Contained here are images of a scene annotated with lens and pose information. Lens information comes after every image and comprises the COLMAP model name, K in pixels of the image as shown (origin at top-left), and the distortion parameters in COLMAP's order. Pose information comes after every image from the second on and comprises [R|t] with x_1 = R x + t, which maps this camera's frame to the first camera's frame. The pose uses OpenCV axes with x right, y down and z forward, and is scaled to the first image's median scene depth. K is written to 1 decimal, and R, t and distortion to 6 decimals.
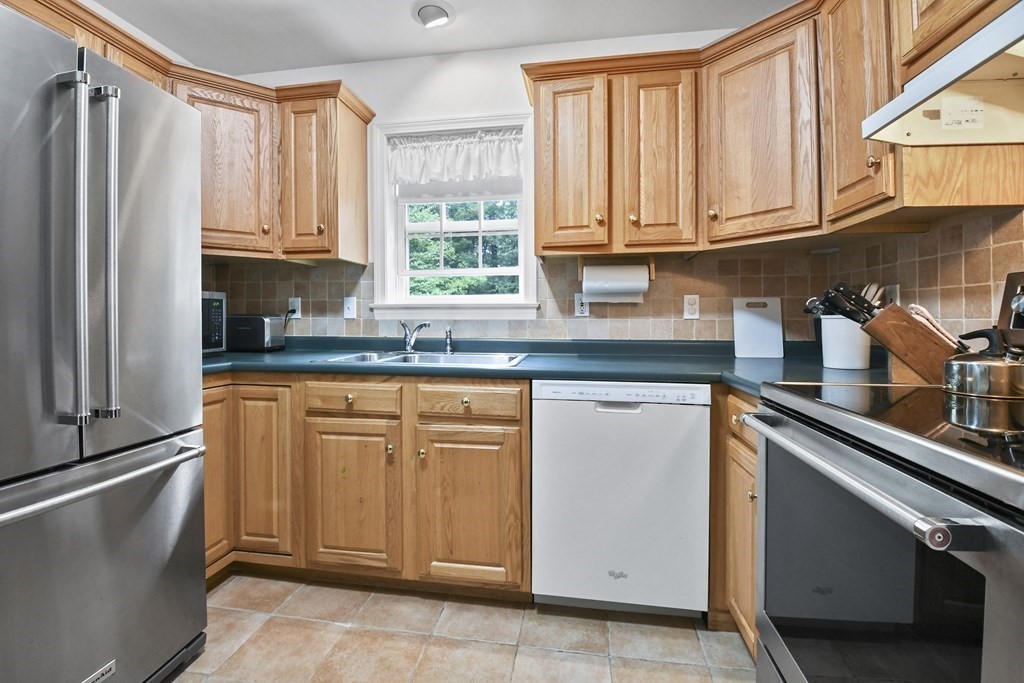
lens RADIAL K [[465.8, 0, 505.6], [0, 465.8, 322.2], [0, 0, 1]] dist [-0.001323, -0.001377]
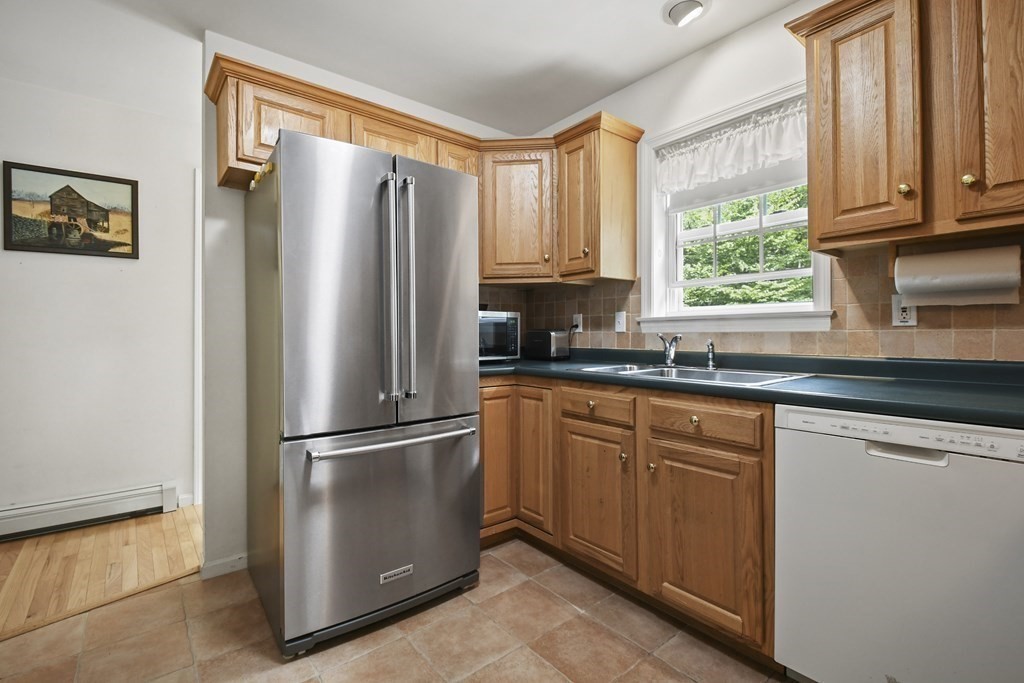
lens RADIAL K [[460.5, 0, 509.1], [0, 460.5, 336.8], [0, 0, 1]] dist [0.035595, -0.031161]
pose [[0.745685, -0.001856, -0.666296, 0.217998], [0.002667, 0.999996, 0.000200, 0.002587], [0.666293, -0.001926, 0.745688, 0.057323]]
